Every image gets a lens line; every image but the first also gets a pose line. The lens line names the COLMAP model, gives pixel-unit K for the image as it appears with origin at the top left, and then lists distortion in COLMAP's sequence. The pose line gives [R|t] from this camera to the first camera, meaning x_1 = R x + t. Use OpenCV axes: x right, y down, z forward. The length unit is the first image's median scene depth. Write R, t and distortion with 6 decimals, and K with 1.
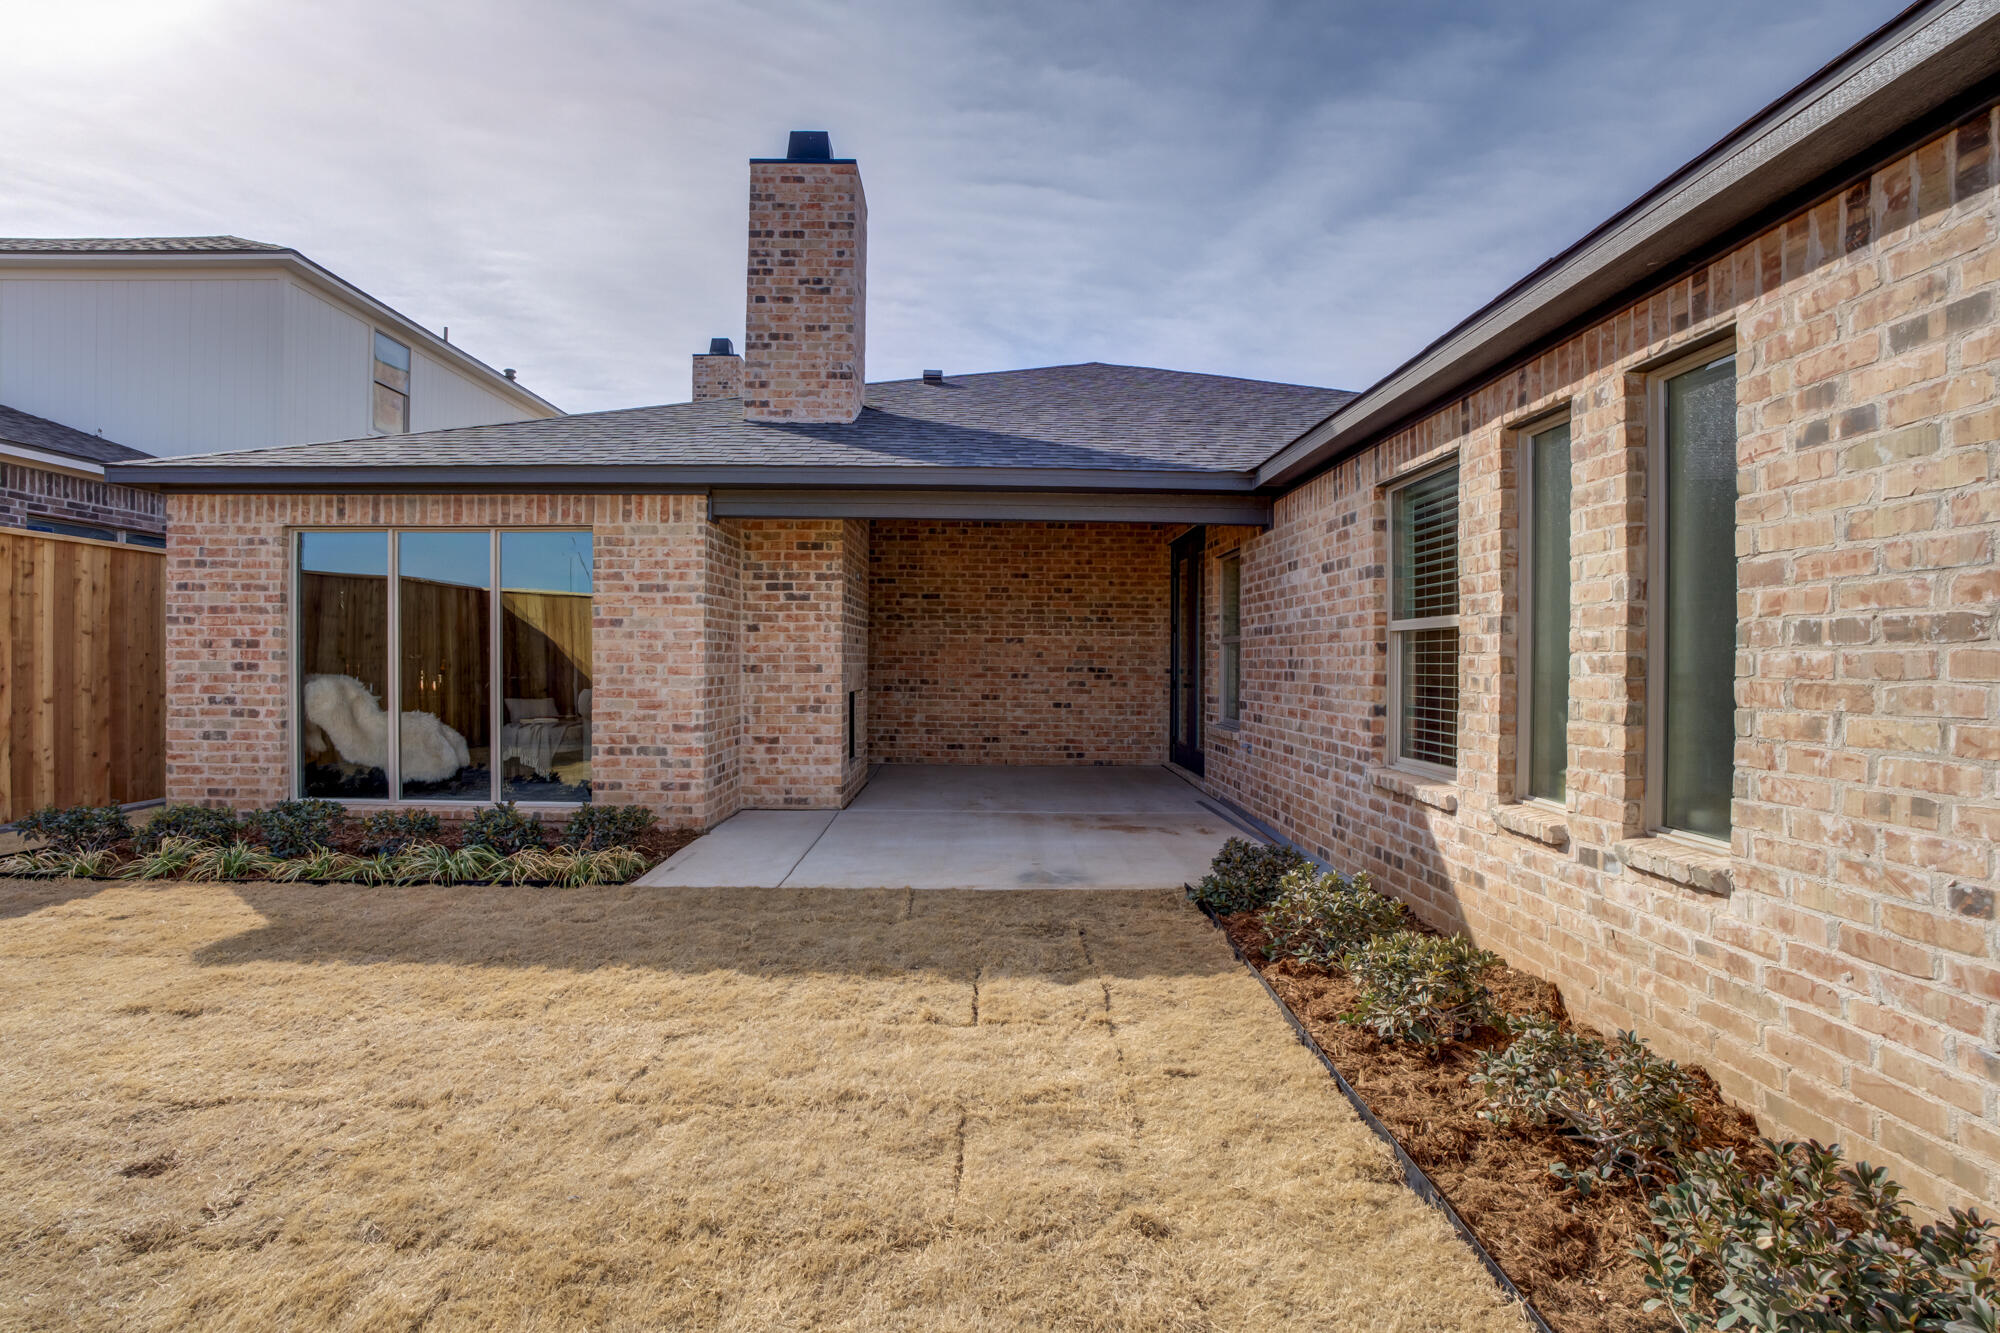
lens RADIAL K [[913.7, 0, 942.0], [0, 913.7, 667.3], [0, 0, 1]] dist [-0.028193, 0.012831]
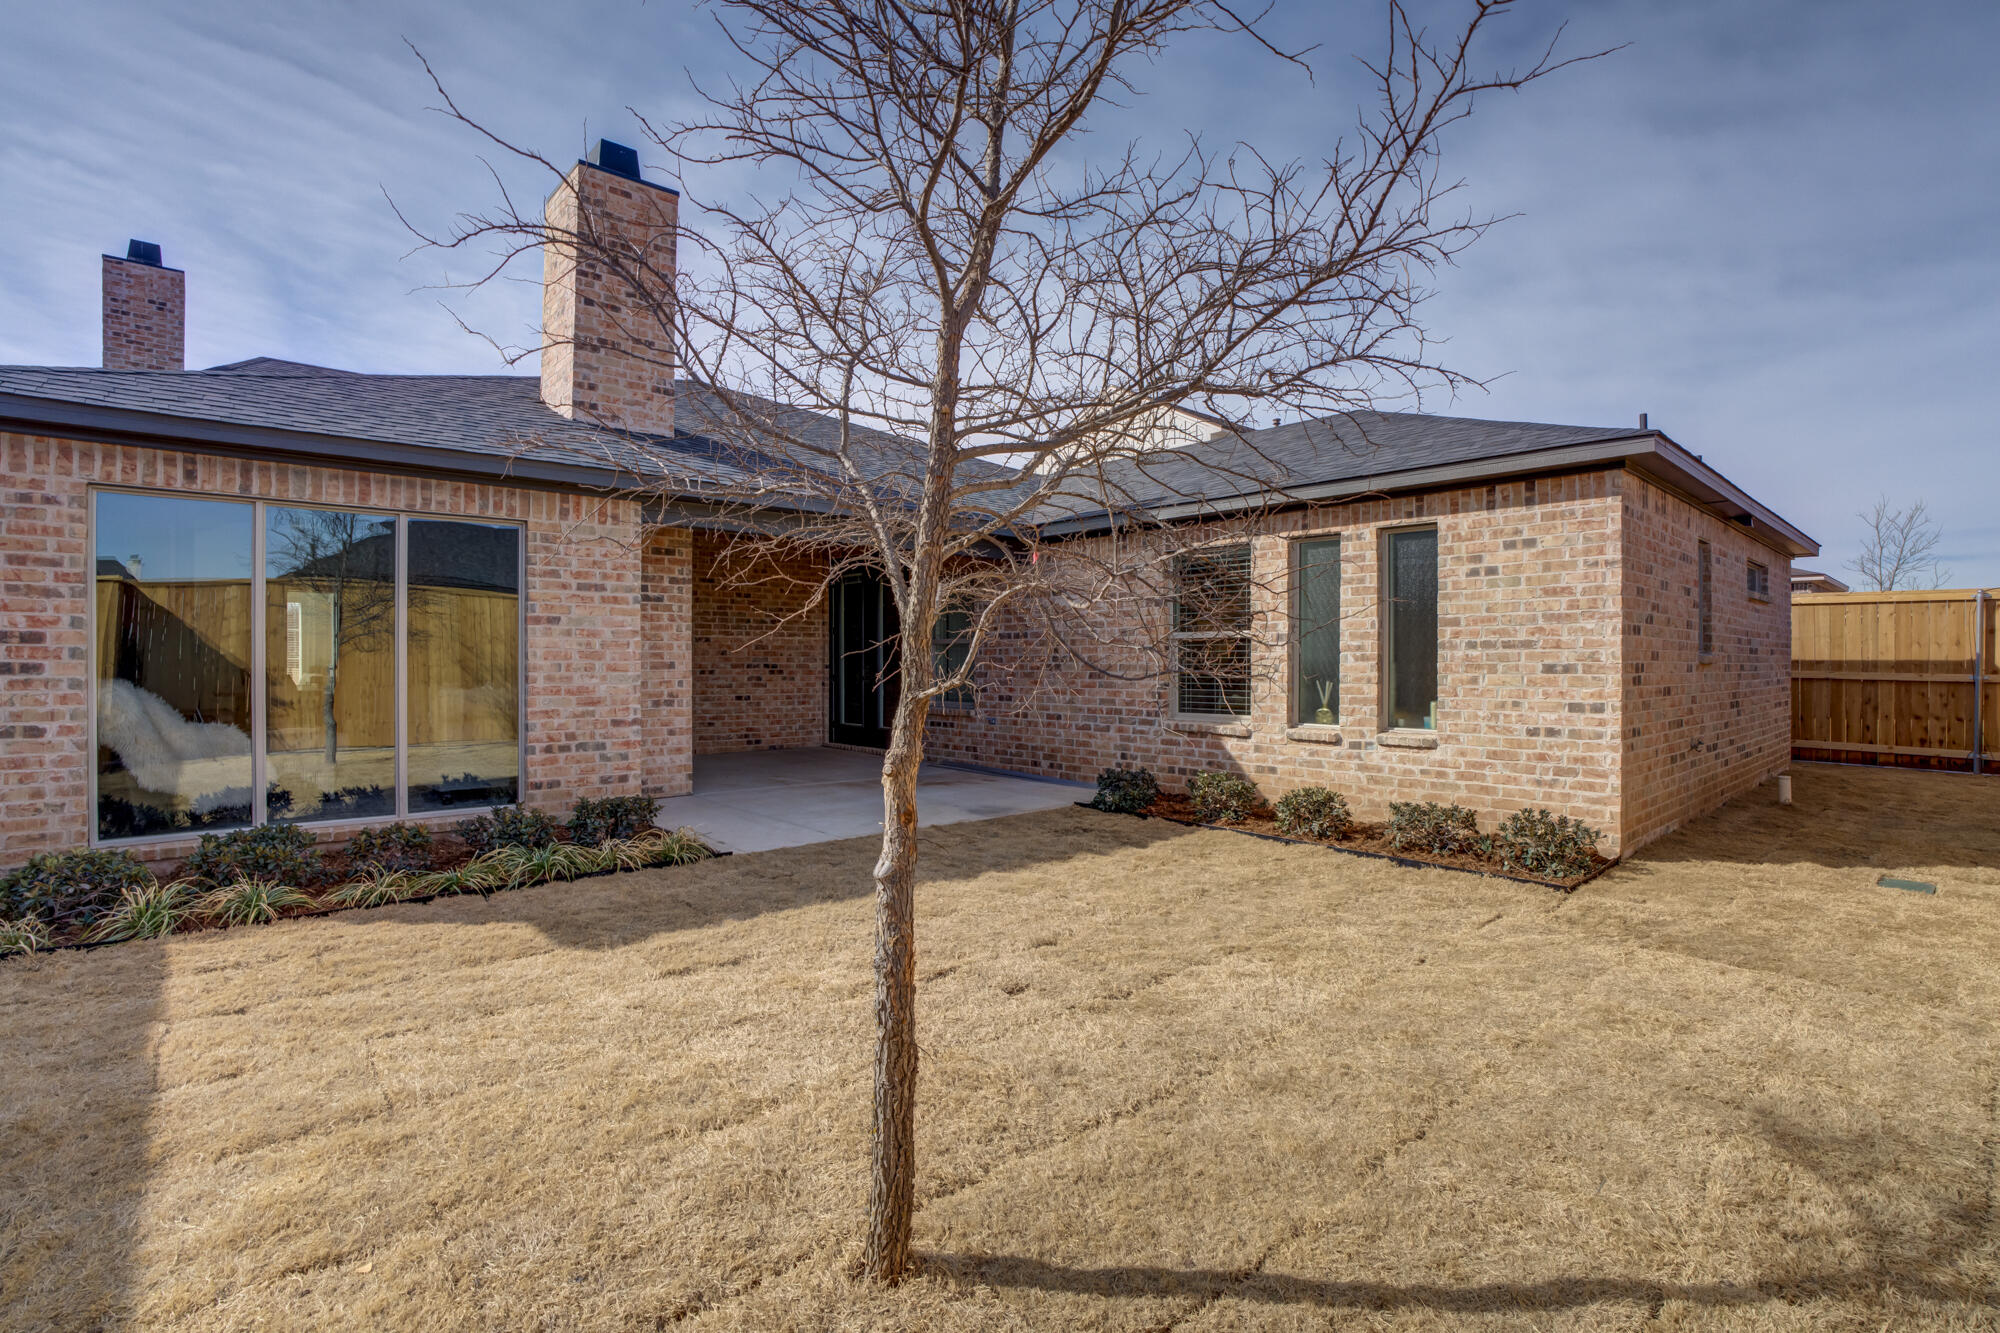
lens RADIAL K [[913.7, 0, 947.8], [0, 913.7, 663.8], [0, 0, 1]] dist [-0.028193, 0.012831]
pose [[0.778754, -0.007059, 0.627290, -0.646127], [0.008097, 0.999966, 0.001200, 0.000846], [-0.627278, 0.004145, 0.778785, -0.044994]]
